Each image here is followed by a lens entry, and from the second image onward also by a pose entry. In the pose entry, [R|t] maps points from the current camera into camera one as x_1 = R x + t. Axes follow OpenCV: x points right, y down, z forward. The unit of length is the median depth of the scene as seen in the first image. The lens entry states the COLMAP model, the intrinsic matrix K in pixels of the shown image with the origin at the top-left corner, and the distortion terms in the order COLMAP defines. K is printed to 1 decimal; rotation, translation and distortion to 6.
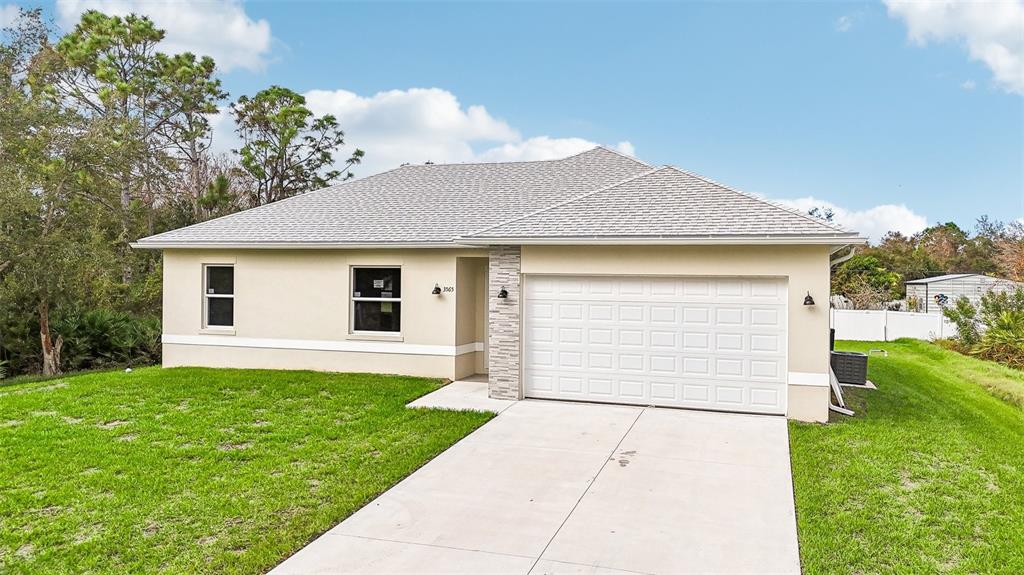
lens RADIAL K [[764.4, 0, 529.7], [0, 764.4, 272.9], [0, 0, 1]] dist [0.037713, -0.001644]
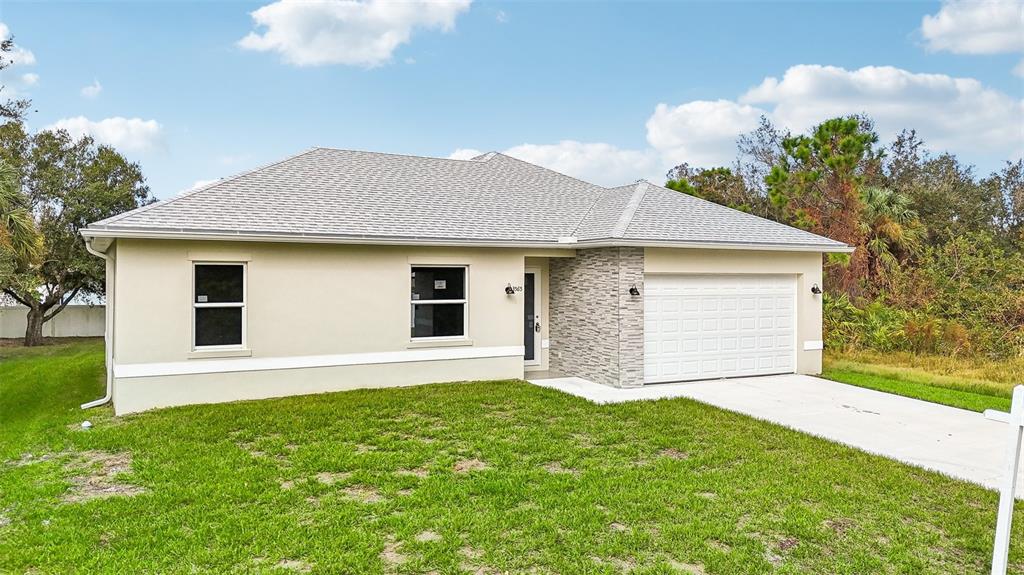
lens RADIAL K [[759.3, 0, 512.0], [0, 759.3, 287.5], [0, 0, 1]] dist [0.041216, -0.003945]
pose [[0.694677, -0.021133, 0.719012, -0.788606], [0.001178, 0.999600, 0.028241, -0.007814], [-0.719321, -0.018772, 0.694424, 0.312827]]
